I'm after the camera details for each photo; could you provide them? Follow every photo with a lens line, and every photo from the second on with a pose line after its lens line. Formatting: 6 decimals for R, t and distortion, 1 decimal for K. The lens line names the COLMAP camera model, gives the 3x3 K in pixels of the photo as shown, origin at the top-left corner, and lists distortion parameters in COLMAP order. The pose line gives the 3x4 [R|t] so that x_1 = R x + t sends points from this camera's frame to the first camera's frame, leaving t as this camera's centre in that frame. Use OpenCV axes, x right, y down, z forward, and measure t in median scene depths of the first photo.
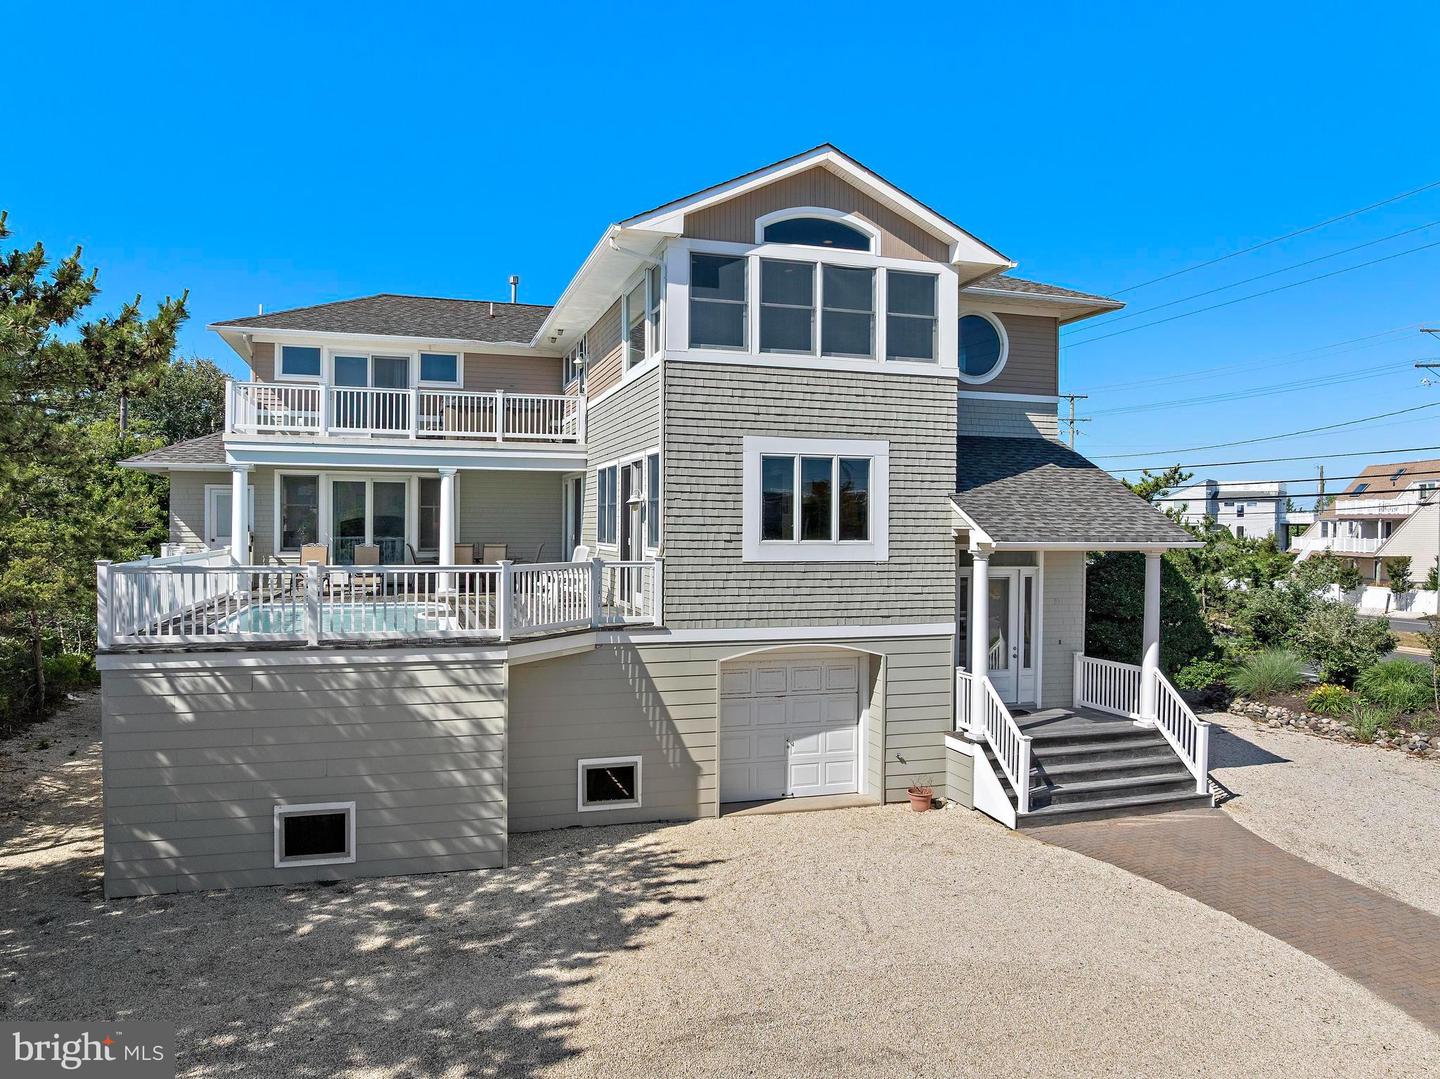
lens RADIAL K [[1019.0, 0, 723.4], [0, 1019.0, 536.5], [0, 0, 1]] dist [-0.038989, -0.000090]
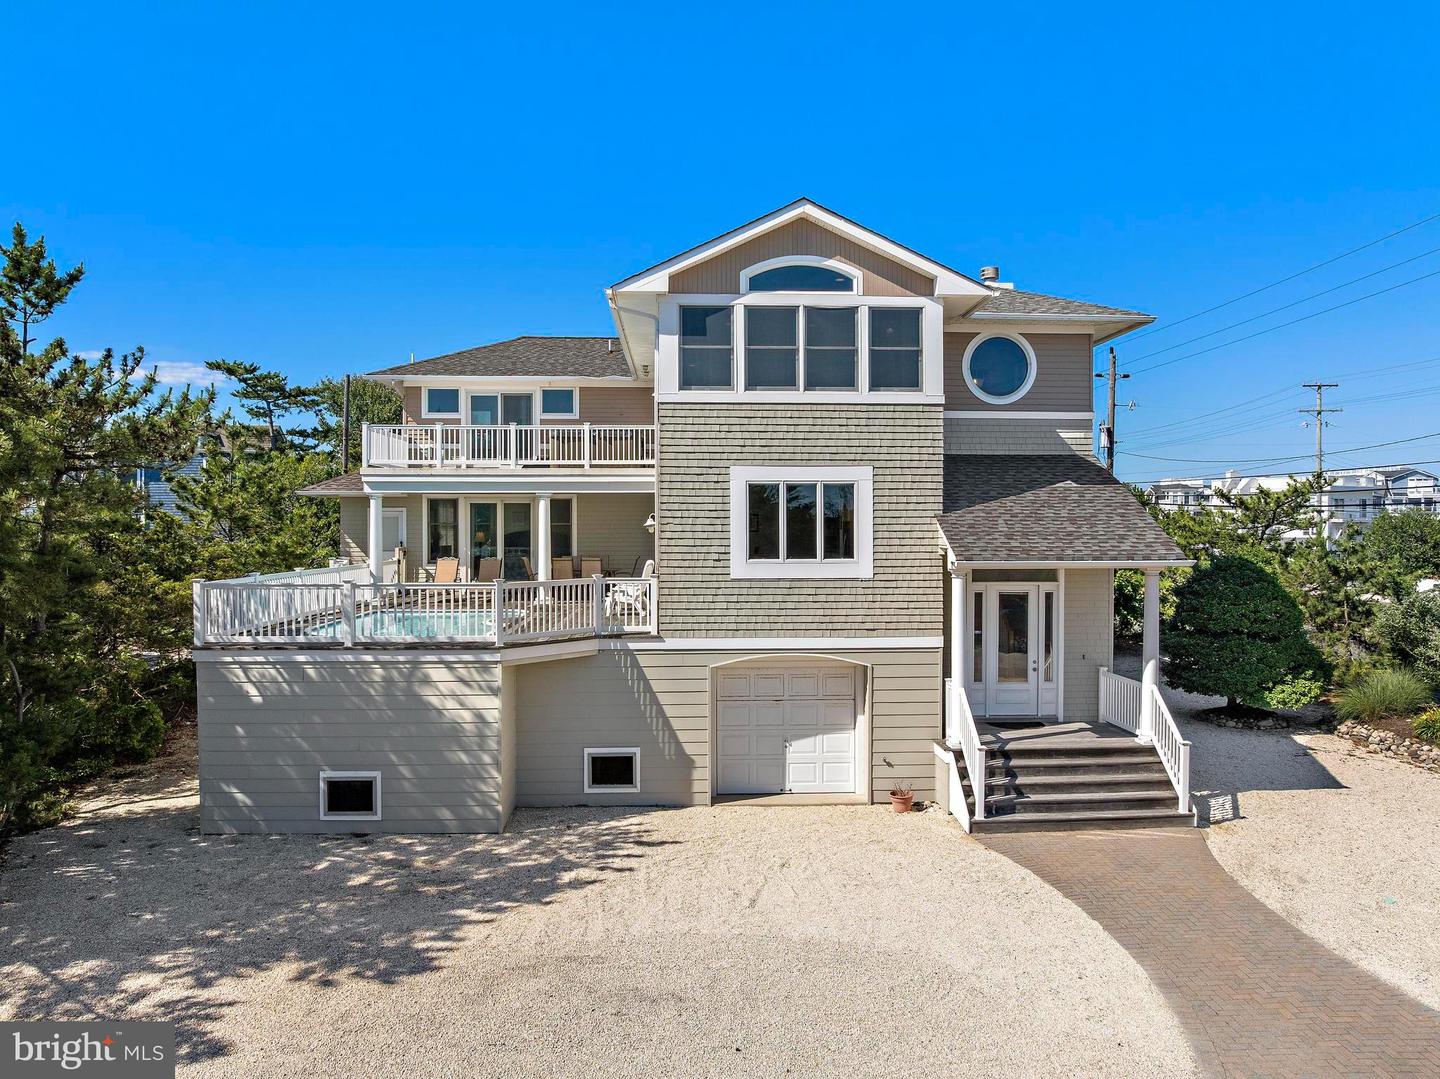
lens RADIAL K [[1025.4, 0, 726.0], [0, 1025.4, 534.2], [0, 0, 1]] dist [-0.035753, -0.009323]
pose [[0.967246, -0.006445, -0.253758, 0.300550], [0.005705, 0.999977, -0.003651, -0.020059], [0.253775, 0.002083, 0.967261, -0.090923]]
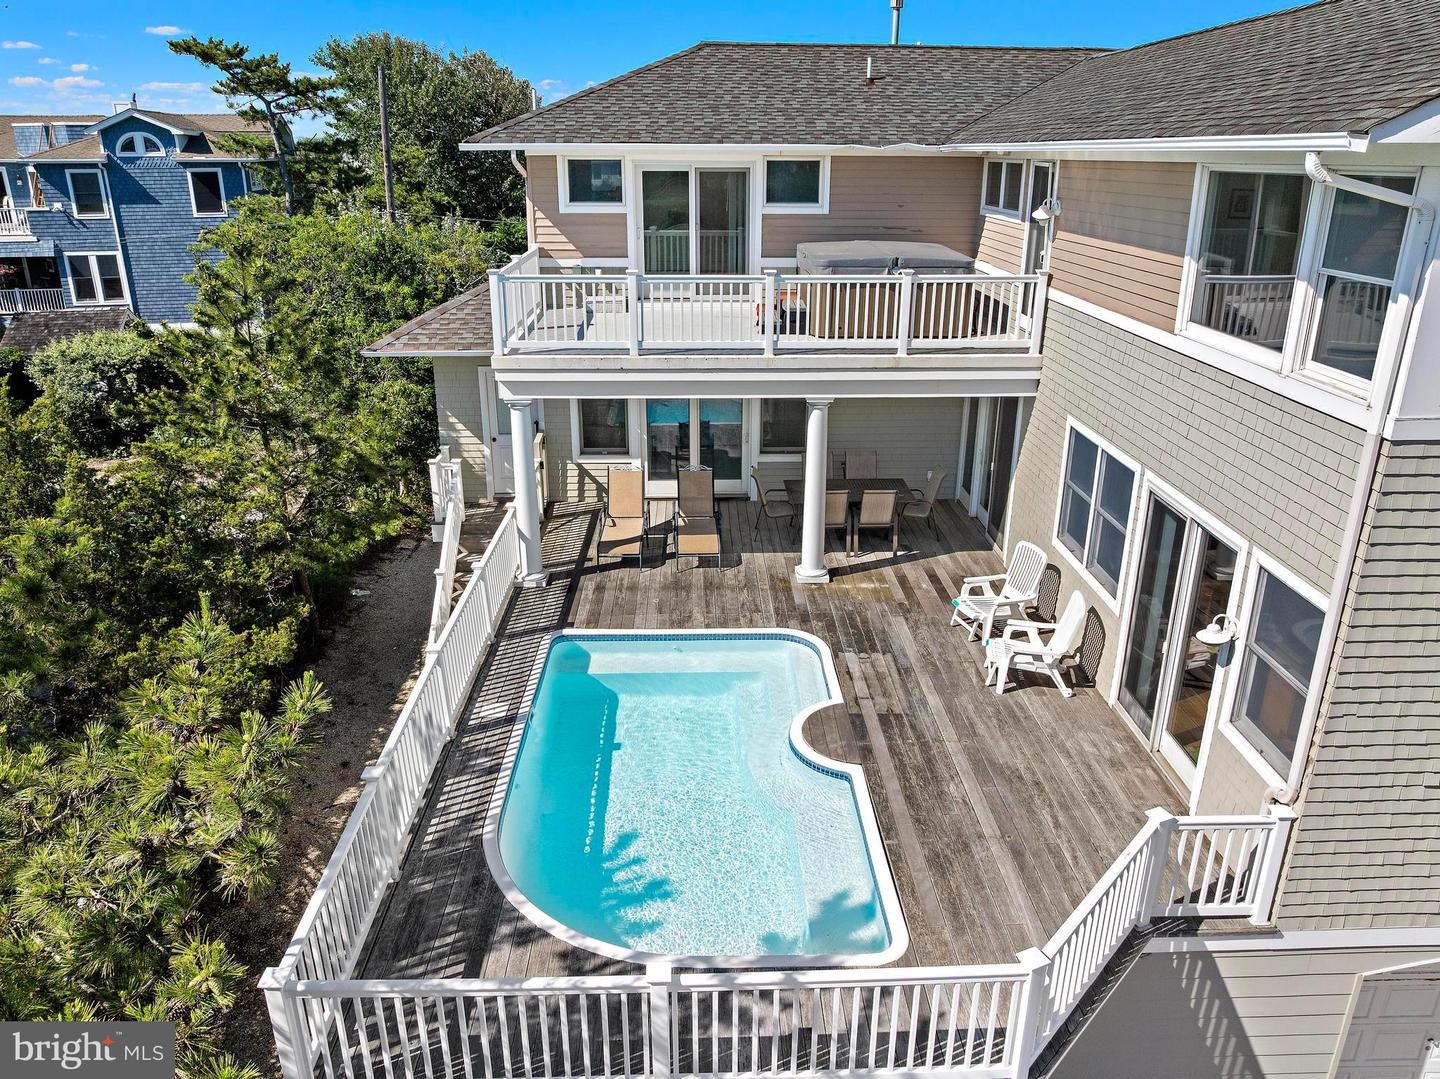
lens RADIAL K [[1026.7, 0, 725.8], [0, 1026.7, 536.6], [0, 0, 1]] dist [-0.029890, 0.002388]
pose [[0.962880, 0.089237, -0.254753, -0.211252], [0.002240, 0.941099, 0.338123, -0.275404], [0.269921, -0.326143, 0.905966, 0.500611]]
